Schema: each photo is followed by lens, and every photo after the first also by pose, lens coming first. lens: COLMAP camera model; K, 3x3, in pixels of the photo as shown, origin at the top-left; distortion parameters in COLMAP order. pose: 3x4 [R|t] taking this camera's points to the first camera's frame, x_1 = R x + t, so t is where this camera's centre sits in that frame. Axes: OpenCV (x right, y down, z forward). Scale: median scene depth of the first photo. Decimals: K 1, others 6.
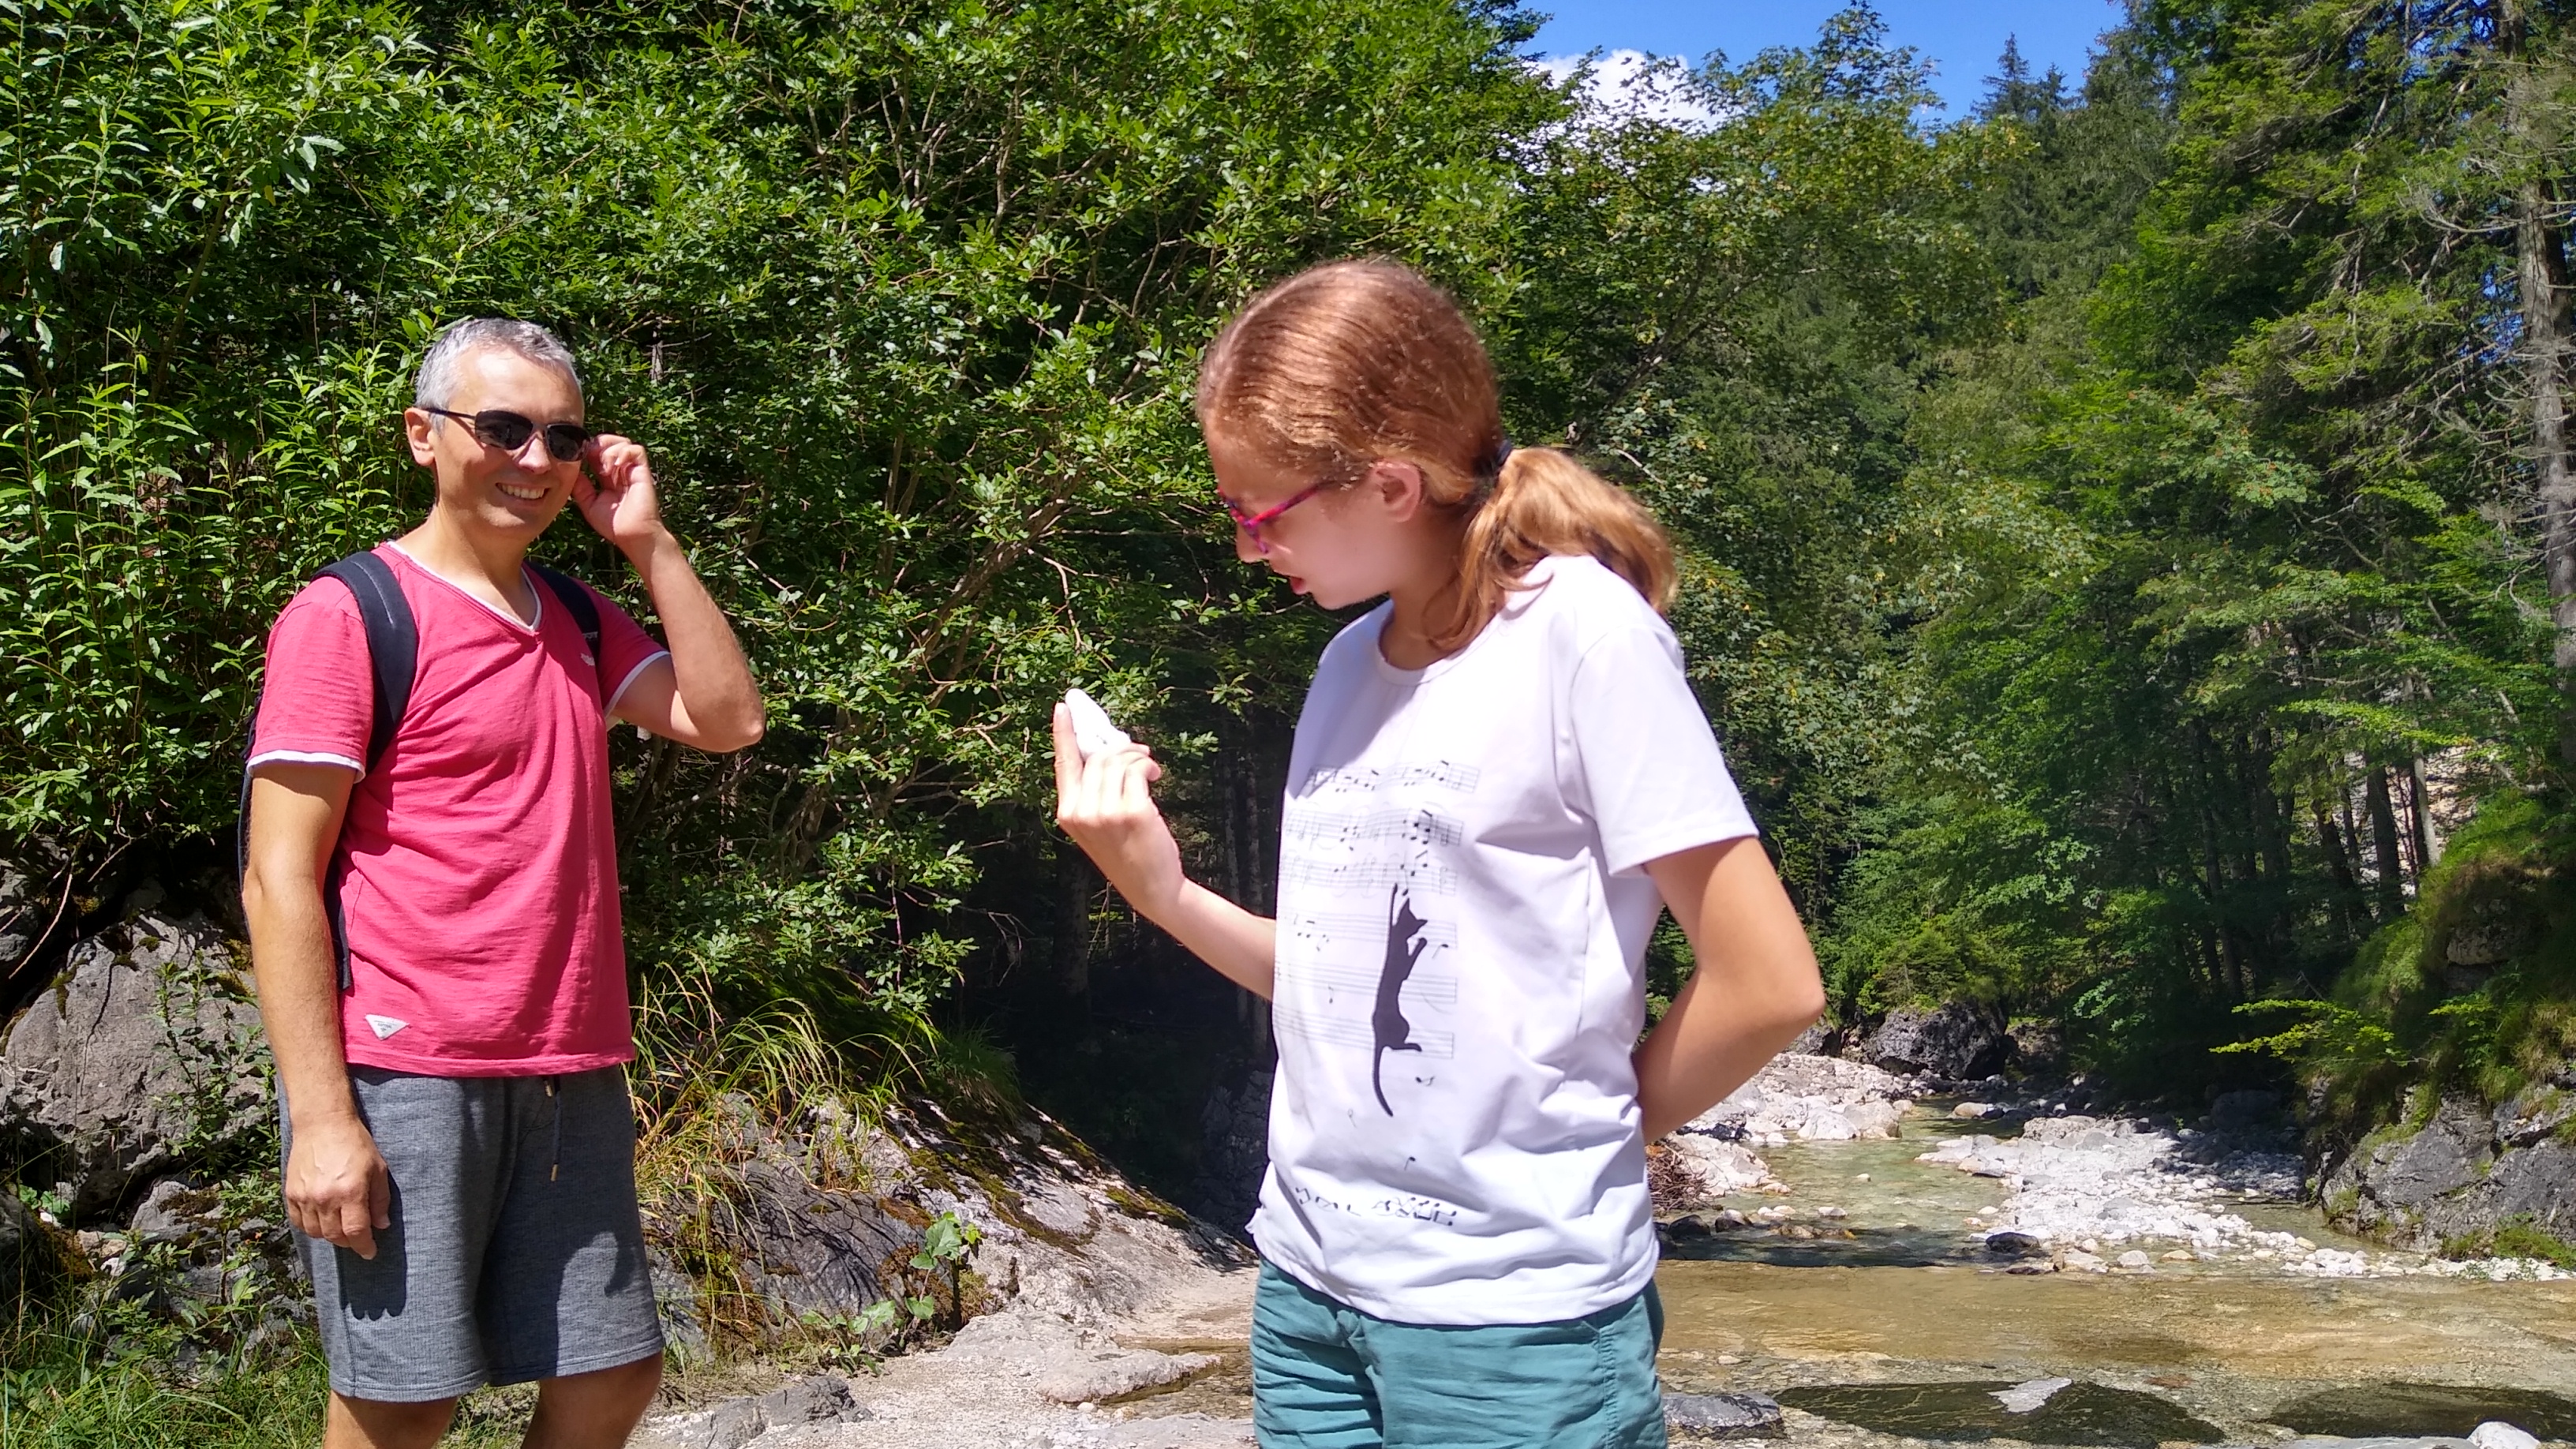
lens RADIAL K [[1987.5, 0, 1255.9], [0, 1987.5, 723.4], [0, 0, 1]] dist [0.082438, -0.136539]
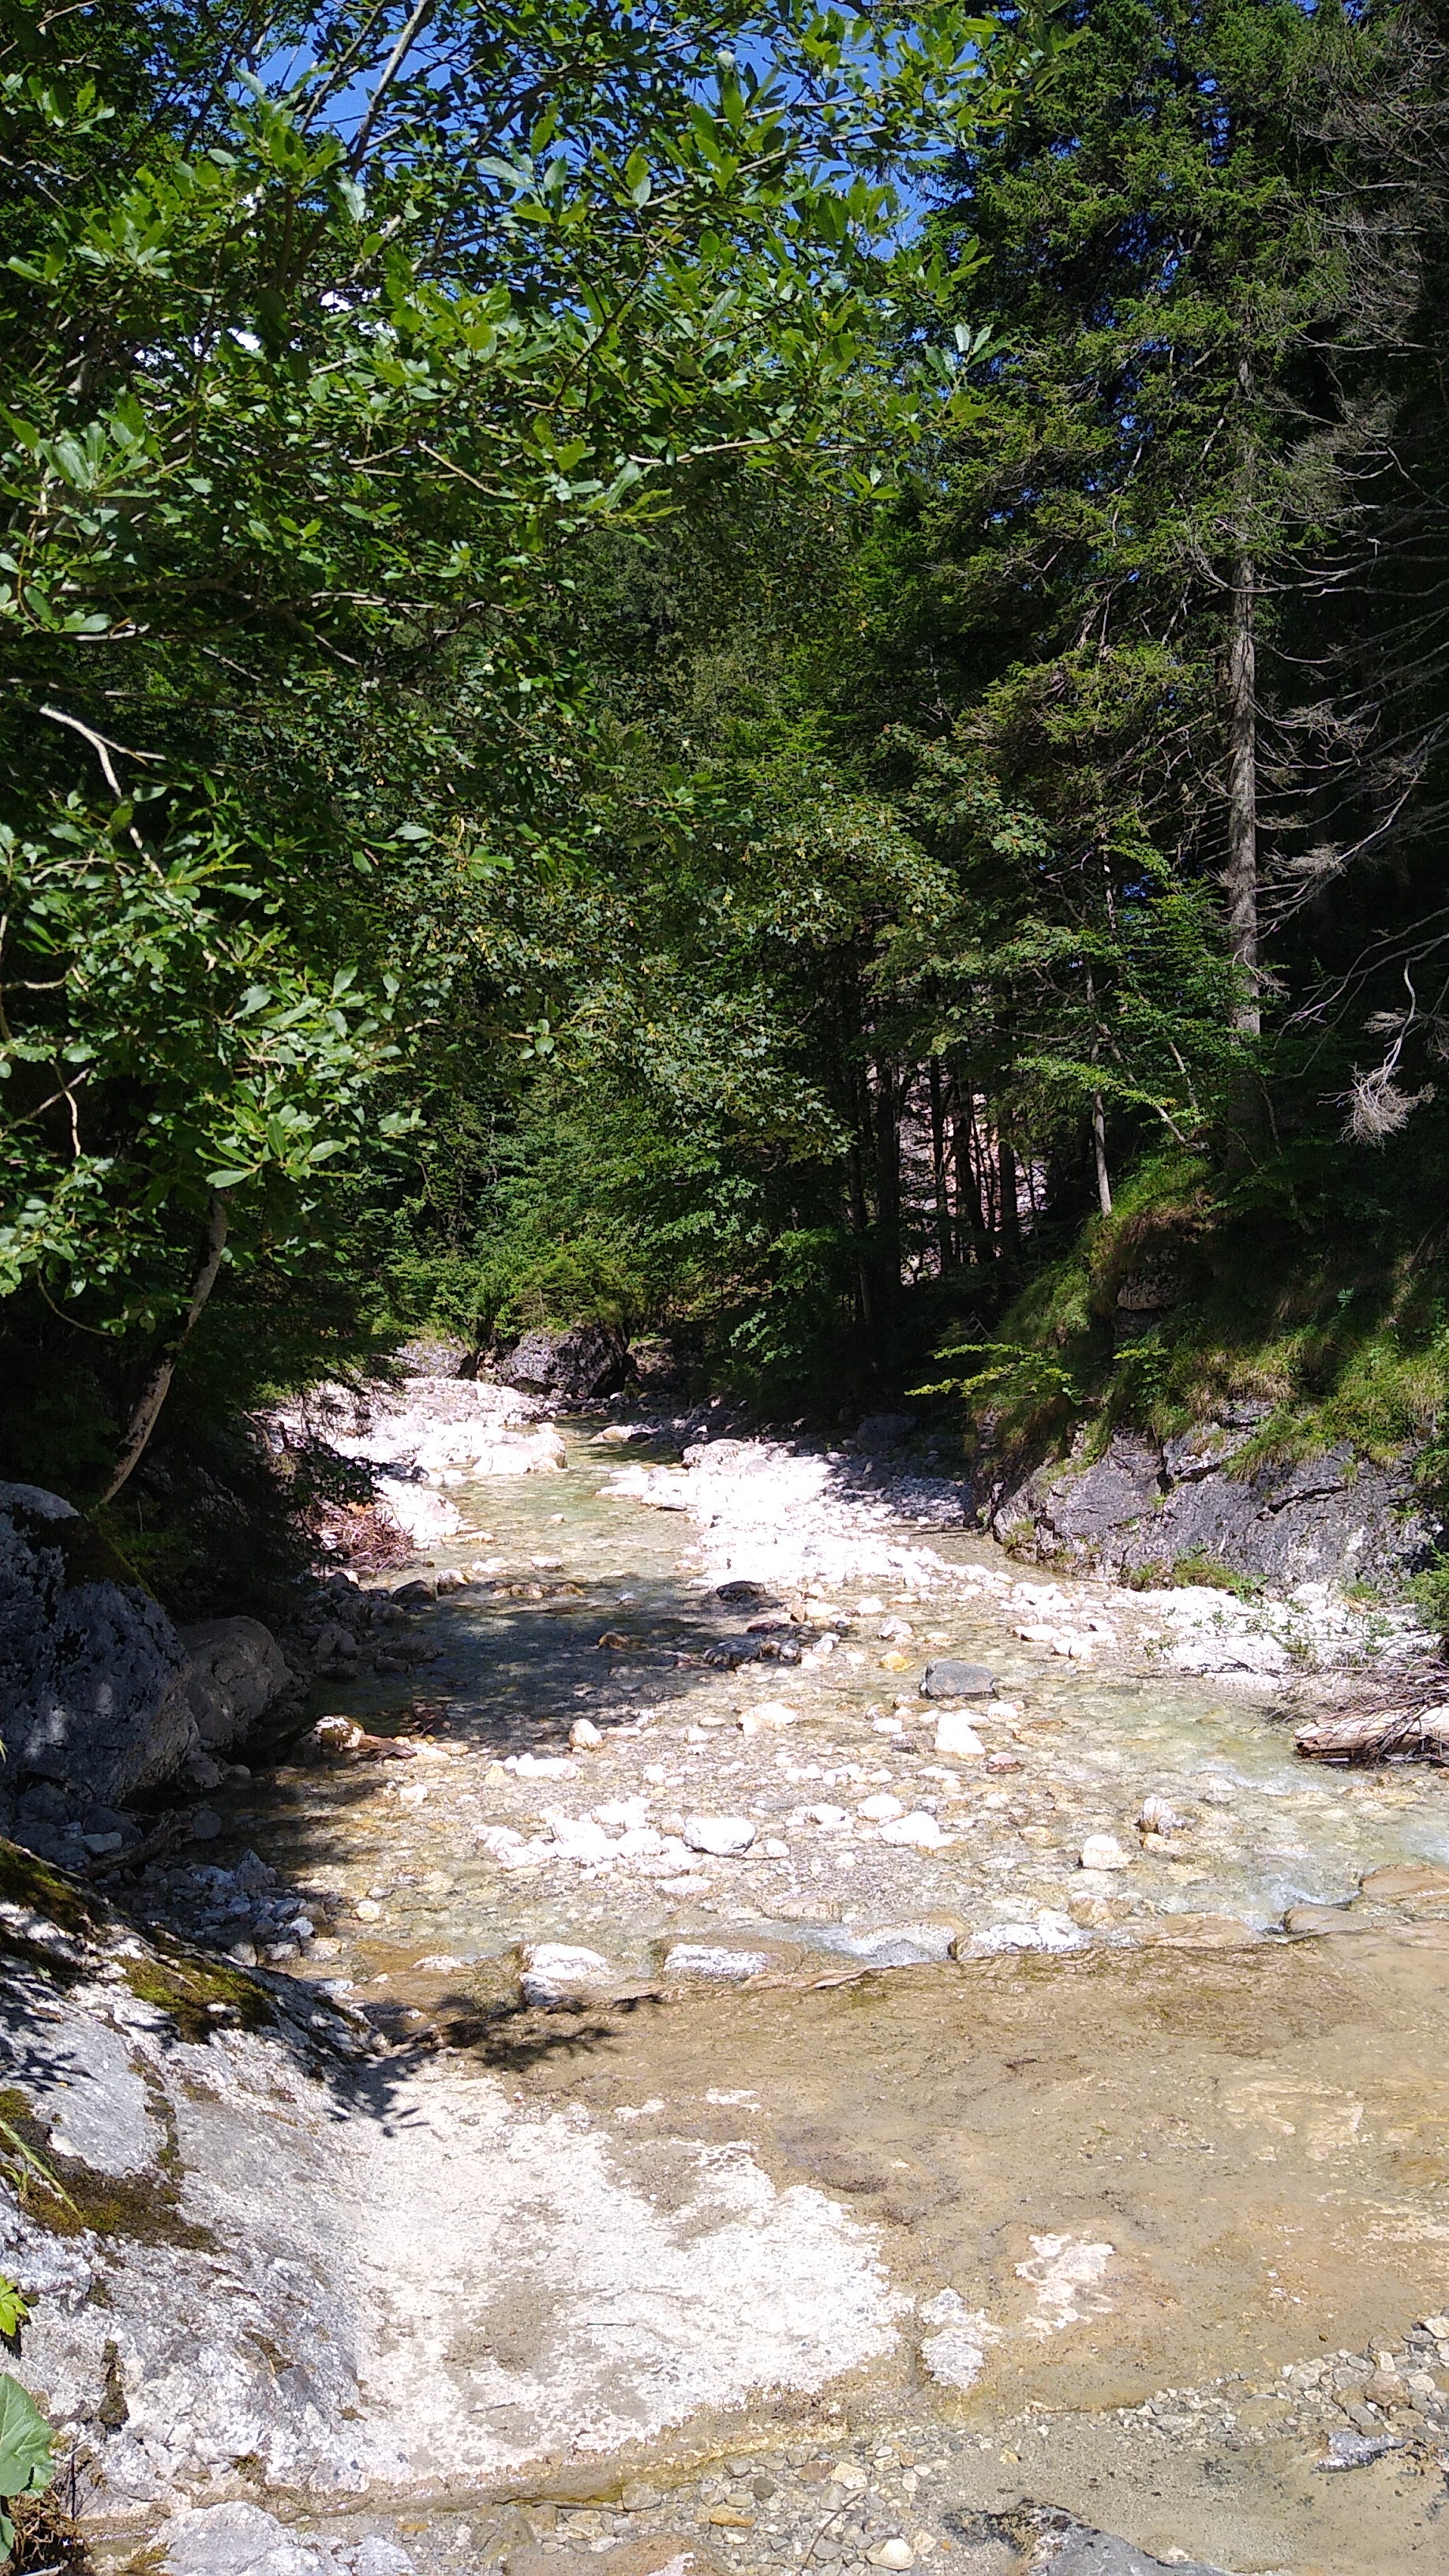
lens RADIAL K [[1987.5, 0, 705.3], [0, 1987.5, 1294.1], [0, 0, 1]] dist [0.082438, -0.136539]
pose [[0.912630, -0.004742, 0.408759, -0.039351], [-0.047808, 0.991833, 0.118246, -0.002861], [-0.405981, -0.127457, 0.904950, 0.128482]]
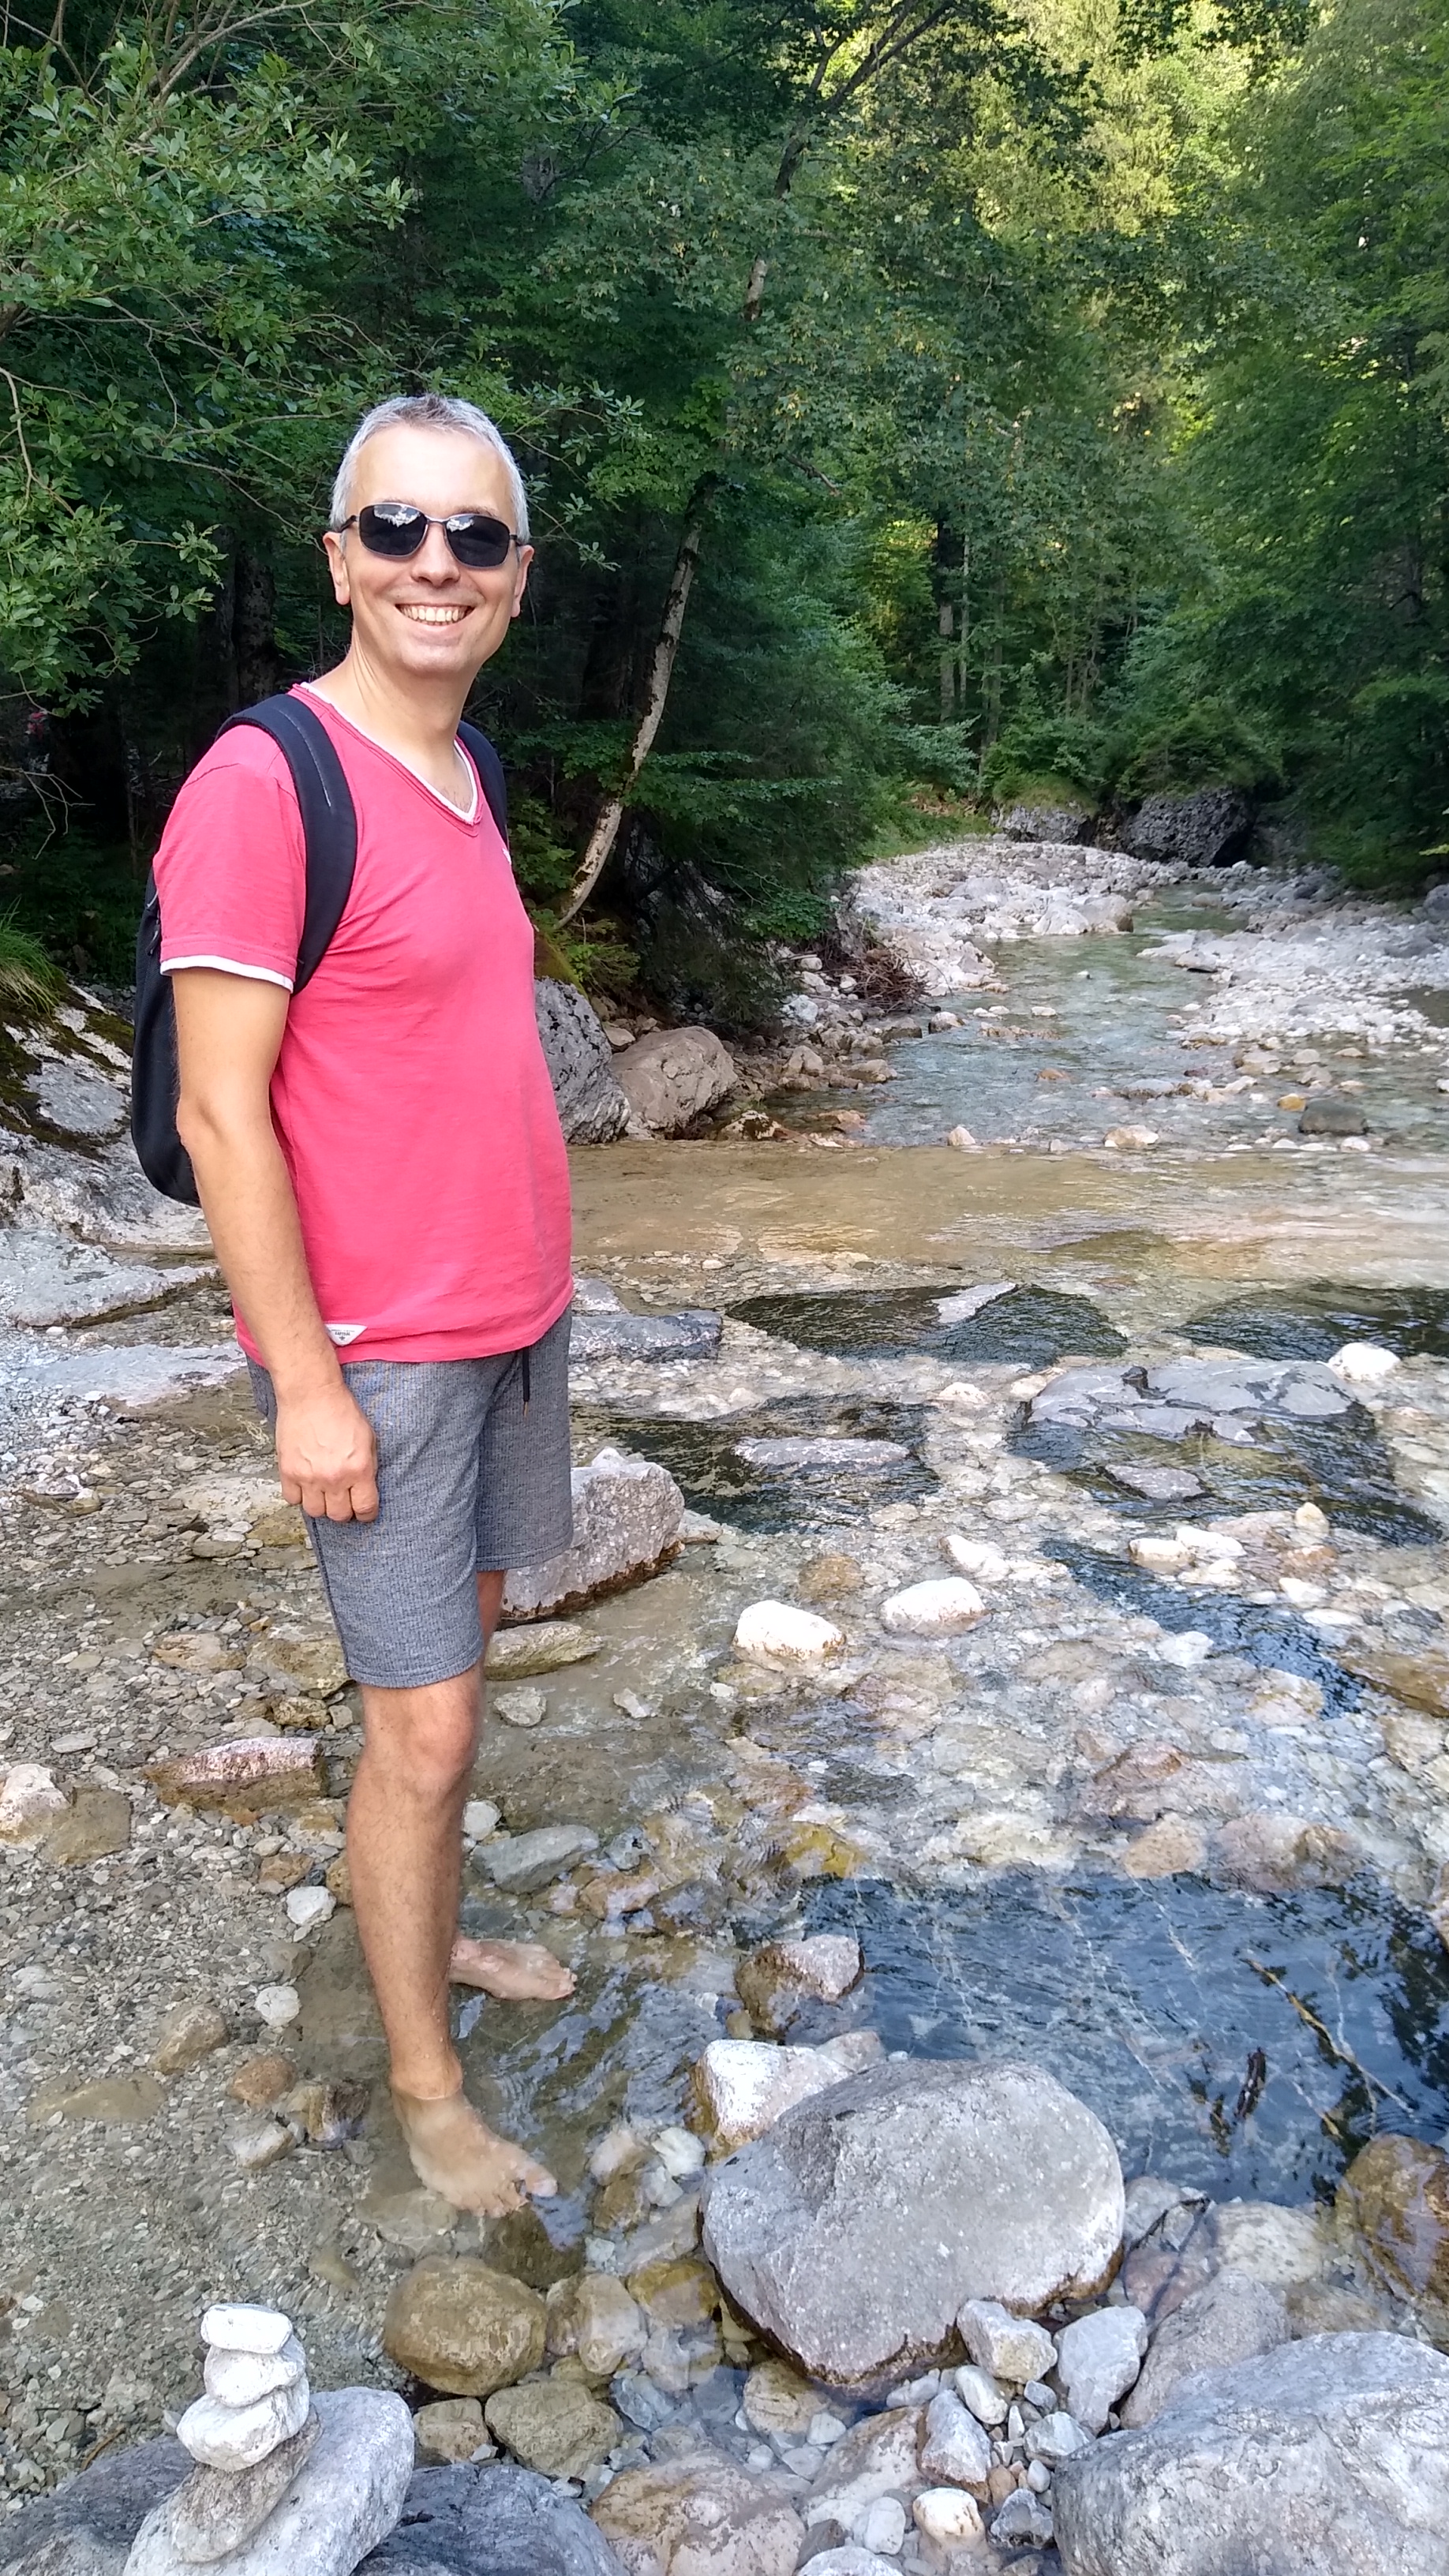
lens RADIAL K [[1987.5, 0, 691.8], [0, 1987.5, 1306.7], [0, 0, 1]] dist [0.082438, -0.136539]
pose [[0.996961, -0.020449, 0.075172, 0.029340], [-0.010090, 0.922910, 0.384884, -0.011265], [-0.077247, -0.384473, 0.919898, 0.009843]]
